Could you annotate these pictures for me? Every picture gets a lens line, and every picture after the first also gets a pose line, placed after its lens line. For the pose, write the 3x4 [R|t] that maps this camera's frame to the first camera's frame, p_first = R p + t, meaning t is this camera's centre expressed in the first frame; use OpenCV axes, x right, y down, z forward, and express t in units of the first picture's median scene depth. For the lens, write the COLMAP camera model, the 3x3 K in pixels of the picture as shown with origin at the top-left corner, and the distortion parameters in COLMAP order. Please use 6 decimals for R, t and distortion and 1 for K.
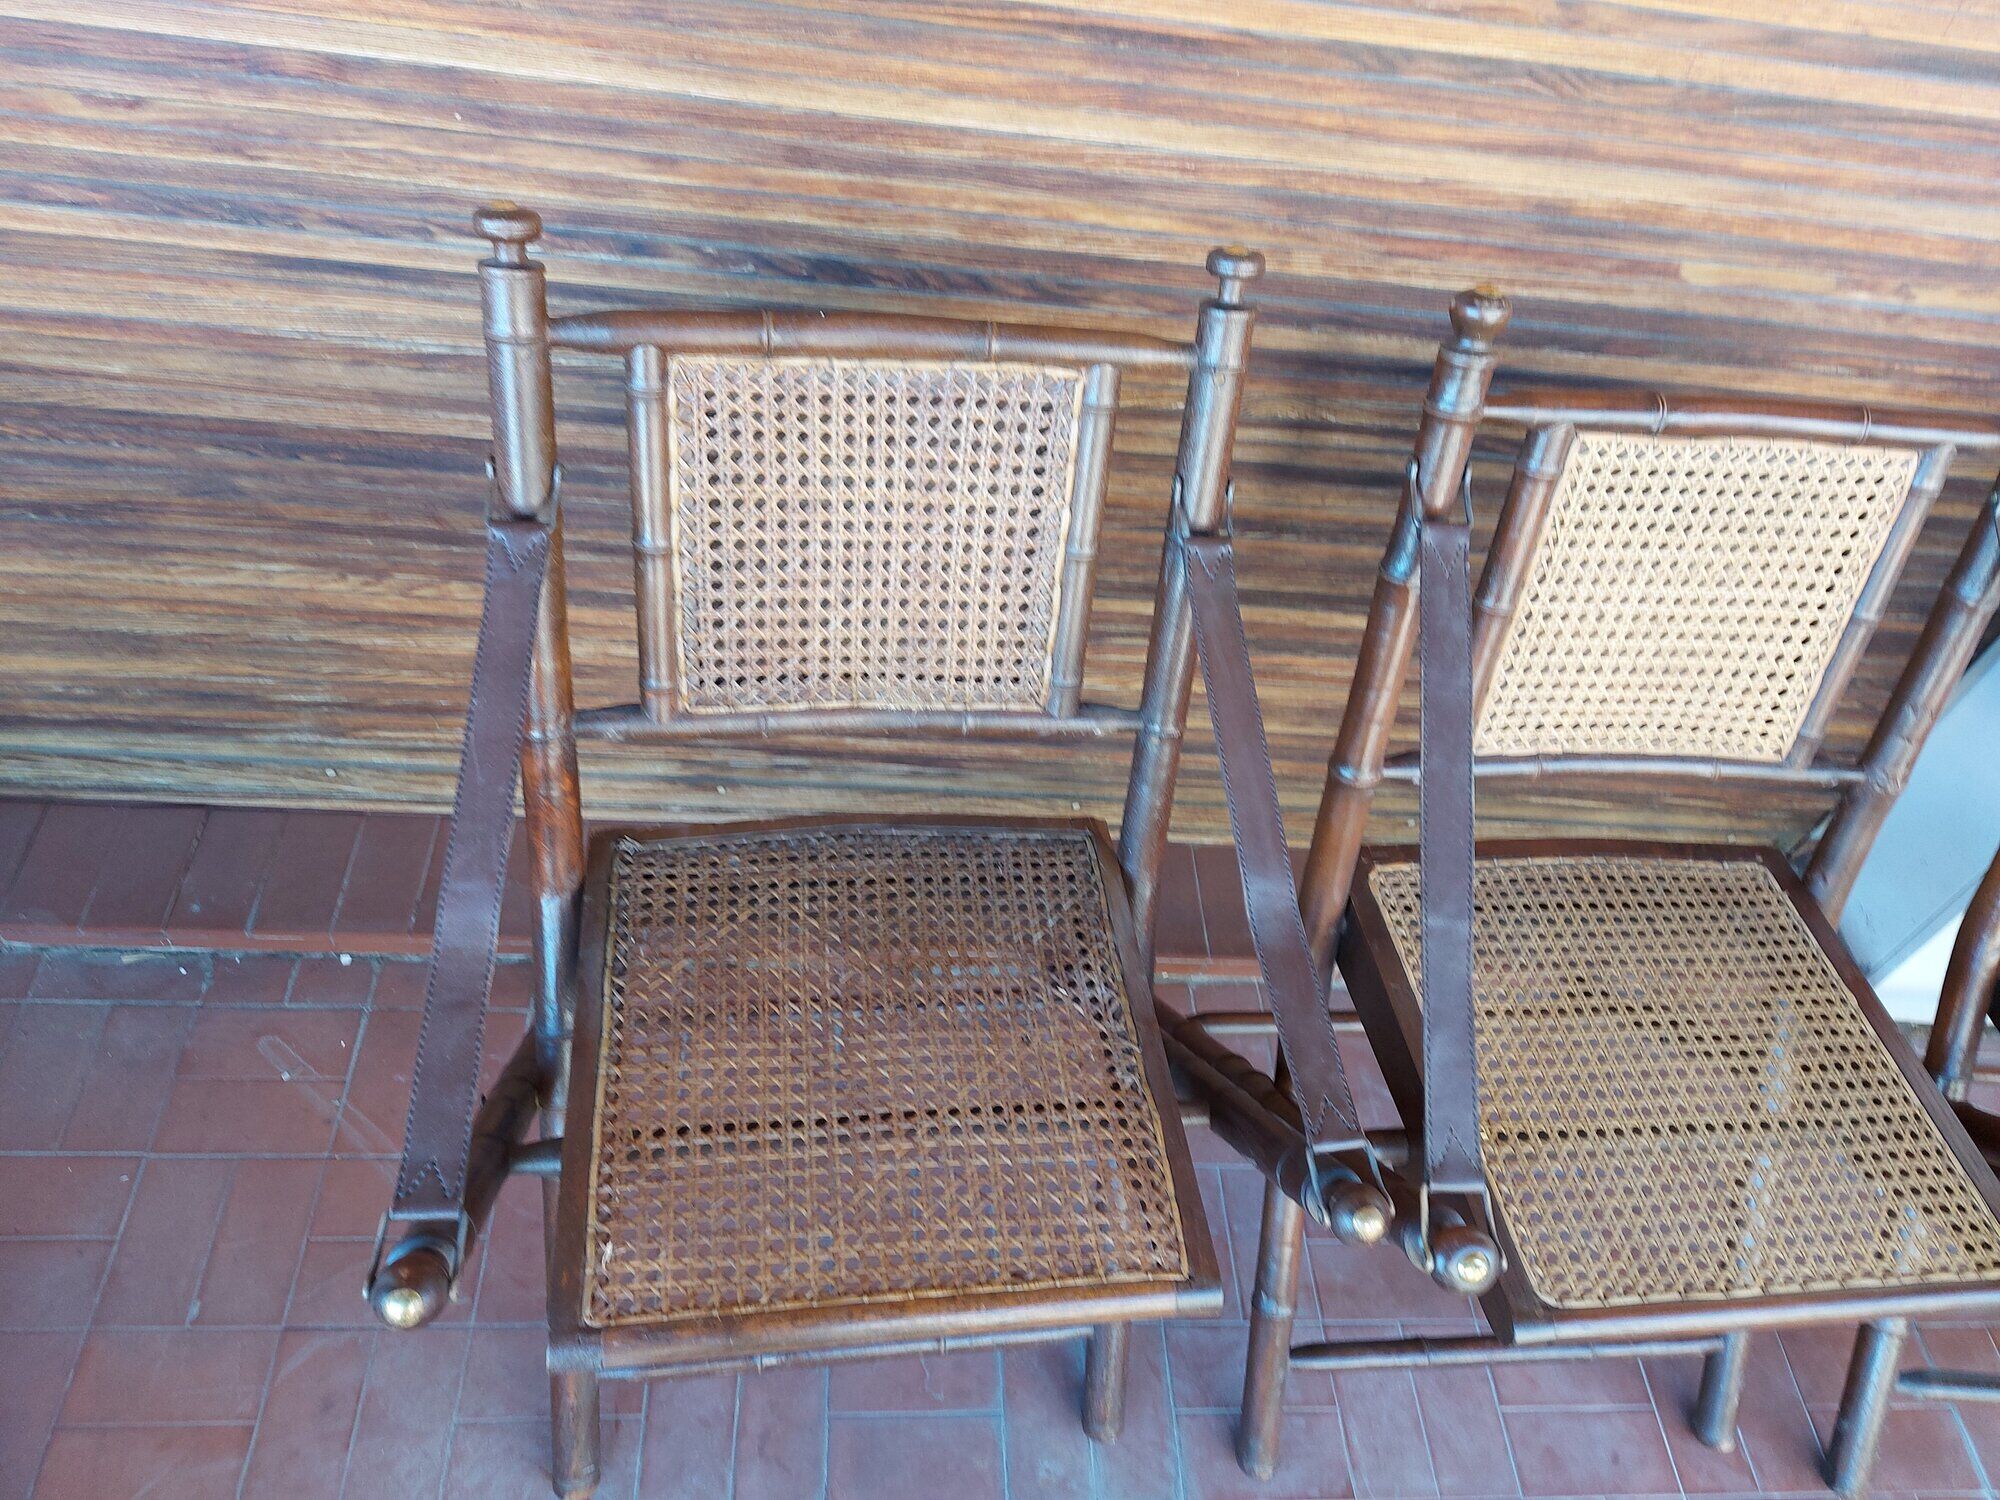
lens RADIAL K [[1470.1, 0, 981.9], [0, 1470.1, 750.8], [0, 0, 1]] dist [0.073251, -0.072089]
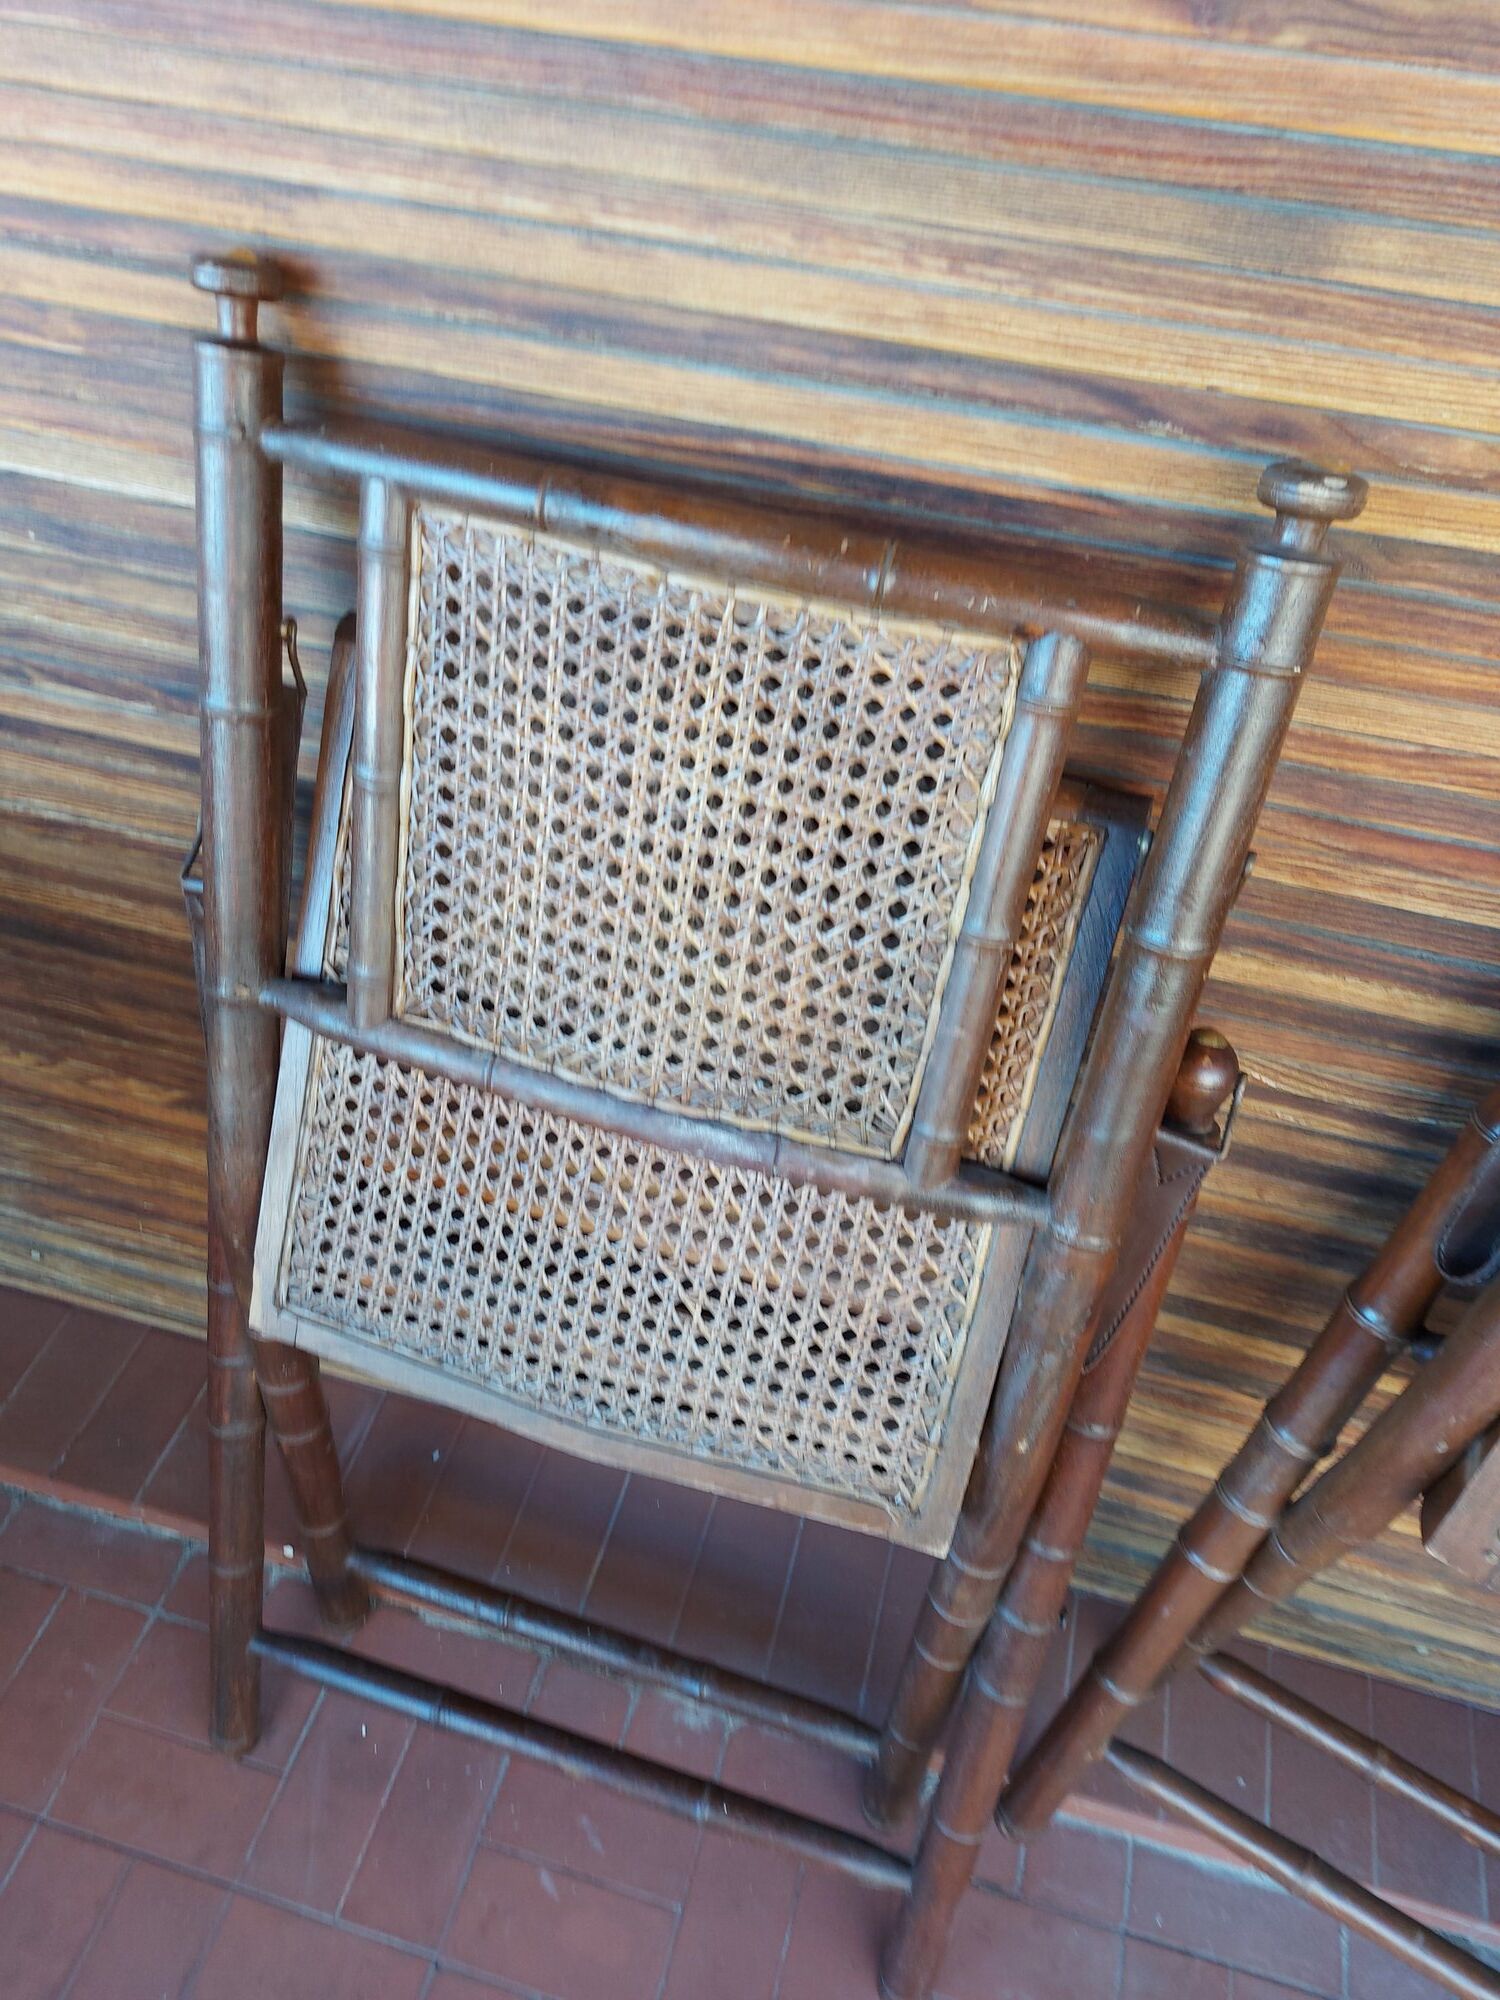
lens RADIAL K [[1470.1, 0, 727.2], [0, 1470.1, 1011.3], [0, 0, 1]] dist [0.073251, -0.072089]
pose [[0.947425, 0.158986, -0.277687, 0.214329], [-0.186712, 0.979450, -0.076261, -0.184023], [0.259857, 0.124099, 0.957640, 0.372073]]
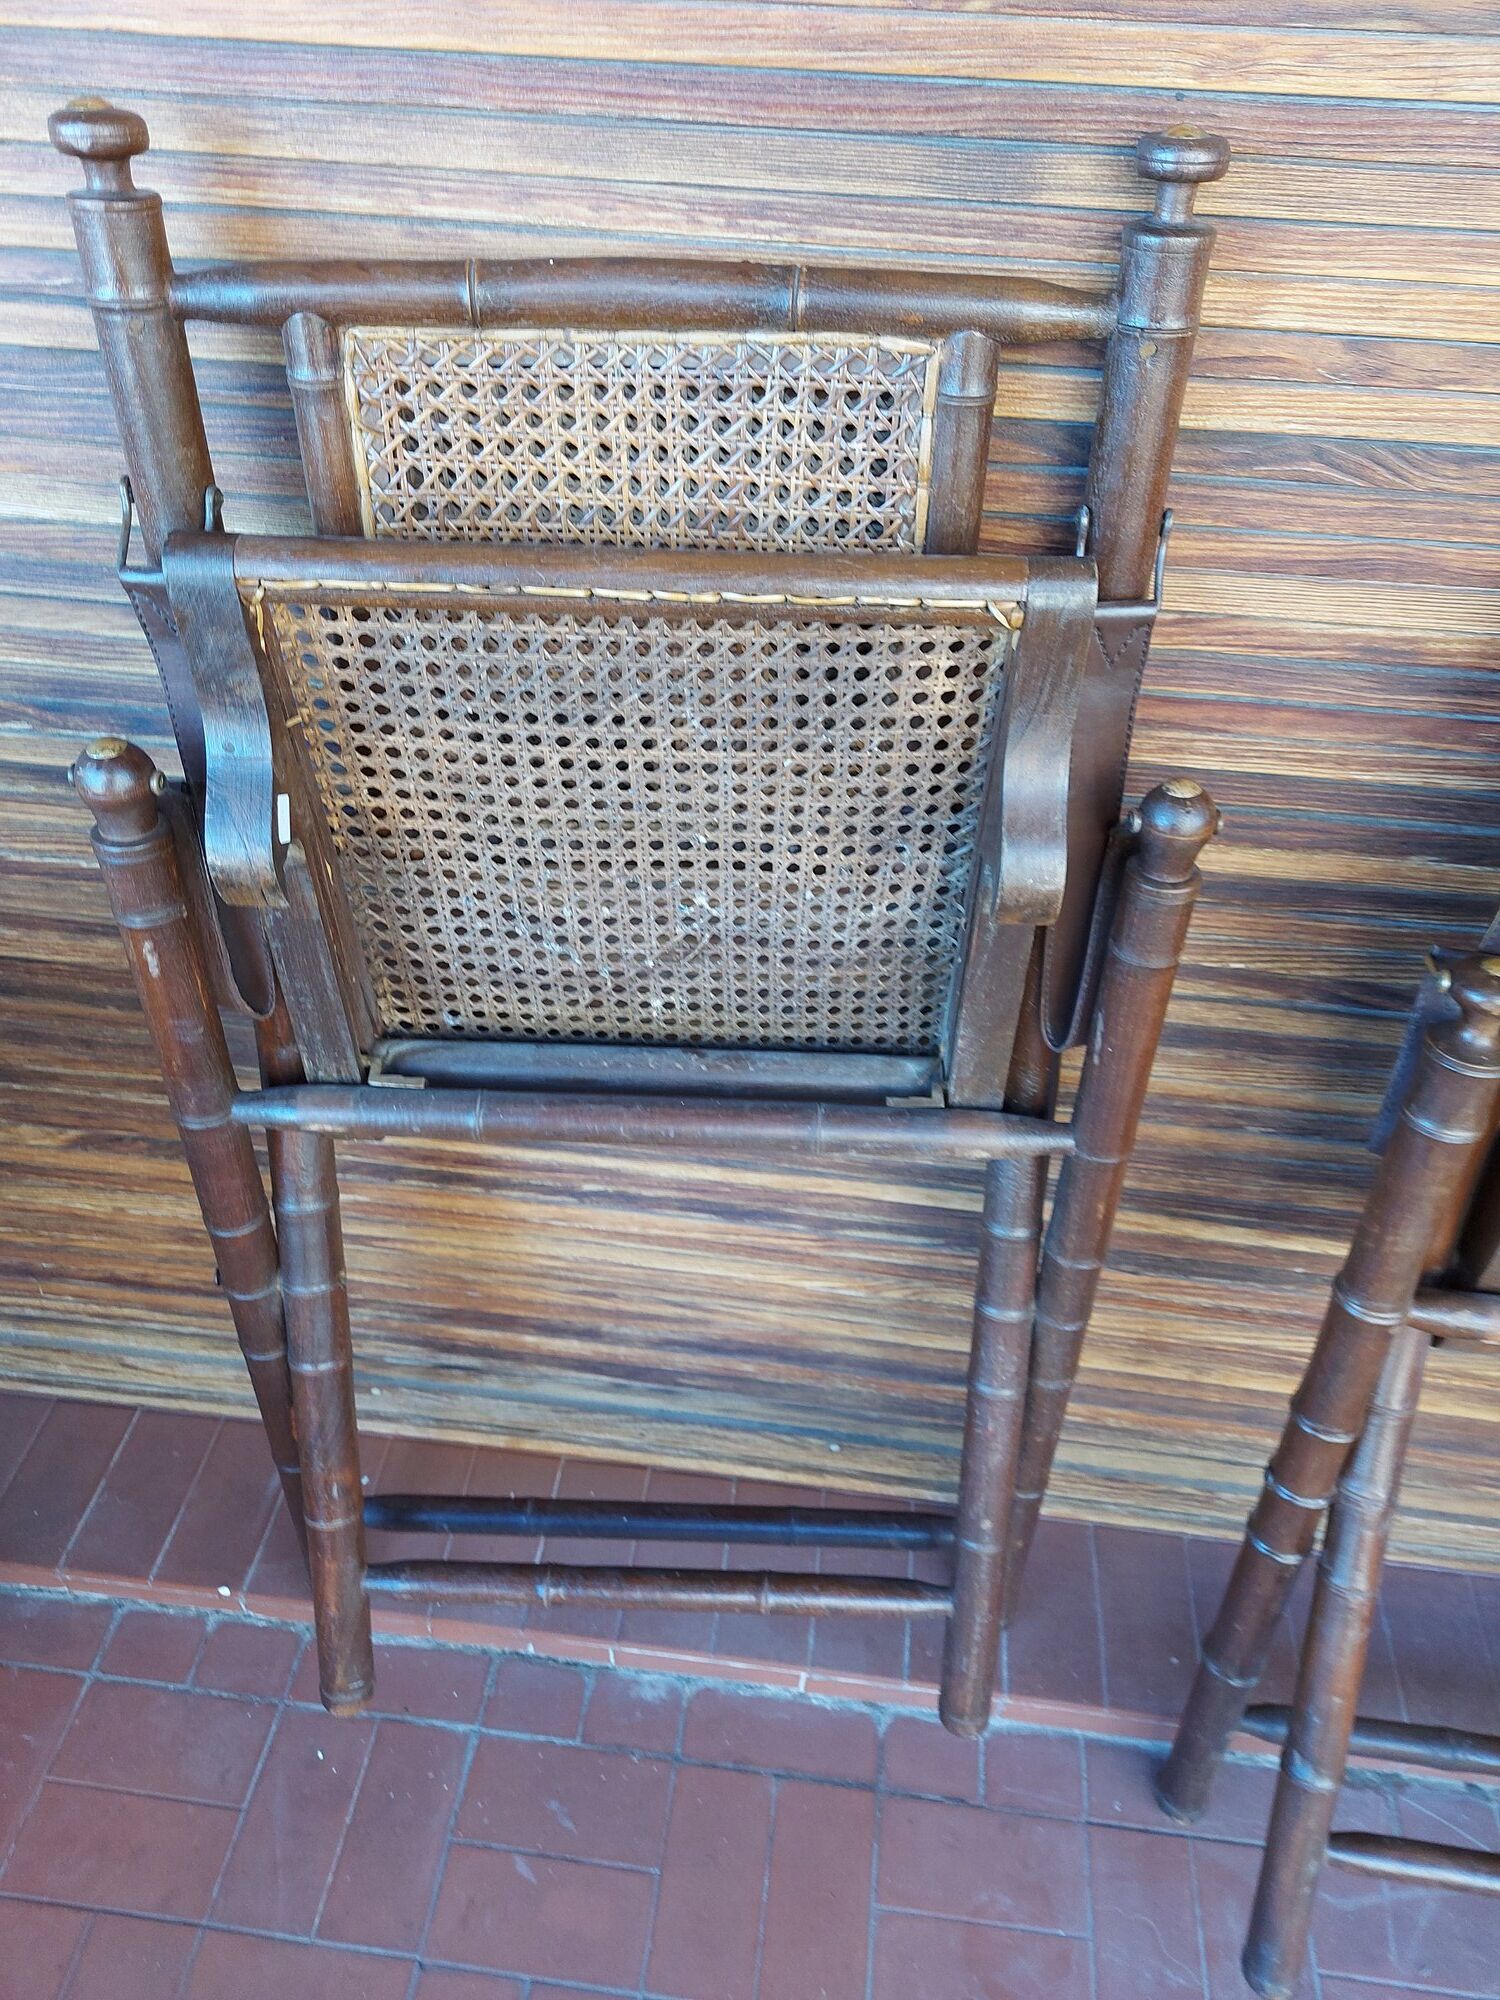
lens RADIAL K [[1470.1, 0, 720.3], [0, 1470.1, 1003.6], [0, 0, 1]] dist [0.073251, -0.072089]
pose [[0.979264, 0.025967, -0.200916, 0.230015], [-0.061309, 0.983232, -0.171744, -0.076446], [0.193087, 0.180501, 0.964436, 0.328642]]
